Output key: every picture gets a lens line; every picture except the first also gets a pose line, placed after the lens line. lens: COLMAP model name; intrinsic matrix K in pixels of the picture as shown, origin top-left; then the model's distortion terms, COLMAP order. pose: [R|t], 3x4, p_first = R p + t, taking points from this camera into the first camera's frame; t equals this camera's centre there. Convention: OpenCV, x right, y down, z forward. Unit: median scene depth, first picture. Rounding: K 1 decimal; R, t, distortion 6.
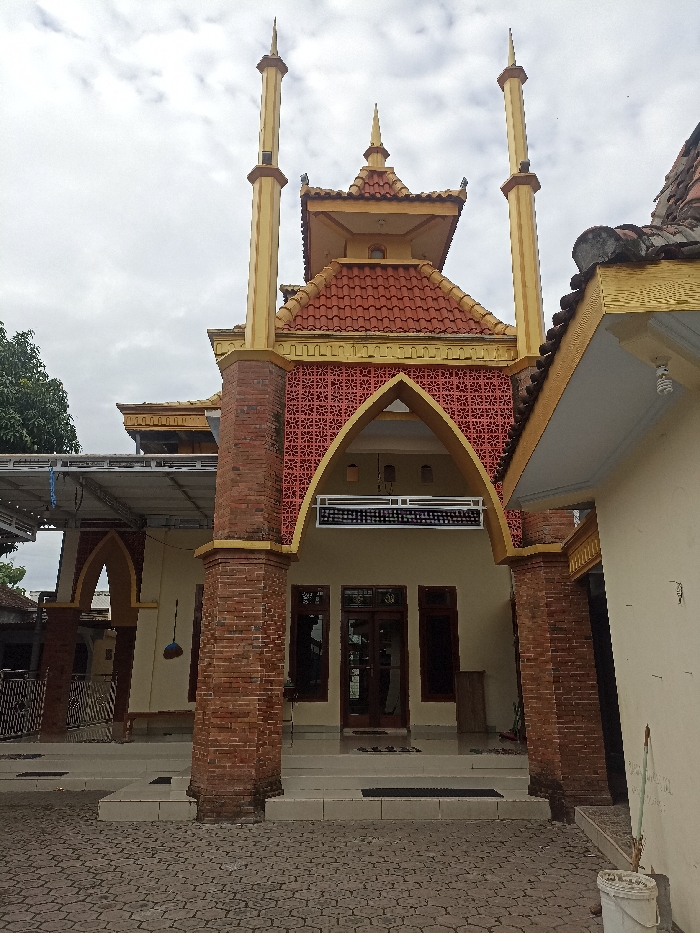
lens RADIAL K [[679.8, 0, 350.0], [0, 679.8, 466.5], [0, 0, 1]] dist [0.077221, -0.075195]
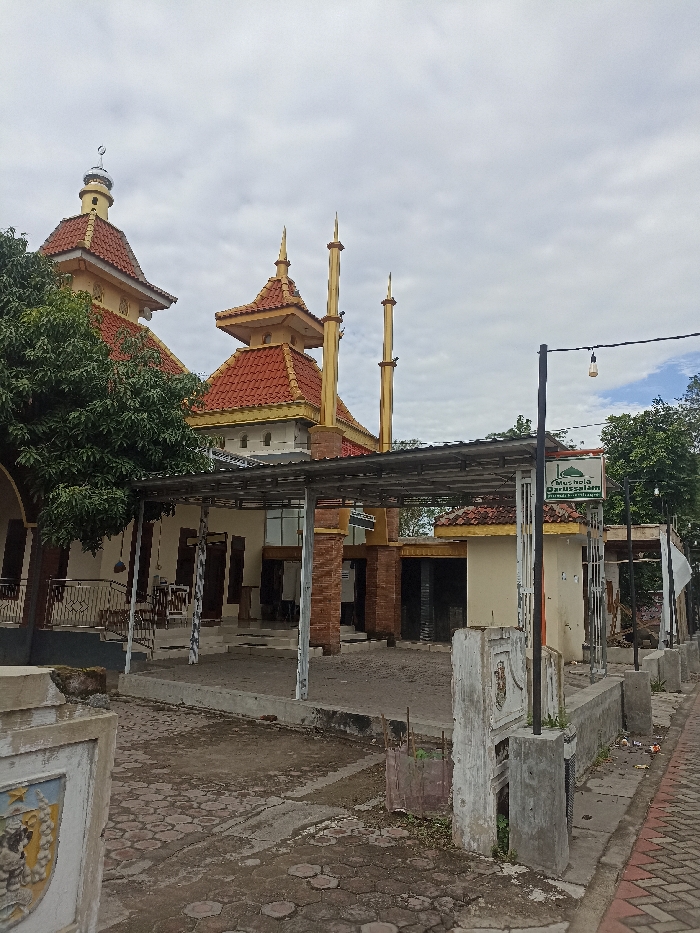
lens RADIAL K [[679.8, 0, 350.0], [0, 679.8, 466.5], [0, 0, 1]] dist [0.077221, -0.075195]
pose [[0.484348, 0.183094, 0.855502, -1.389140], [-0.297747, 0.953981, -0.035598, -0.010904], [-0.822650, -0.237481, 0.516575, -0.041721]]
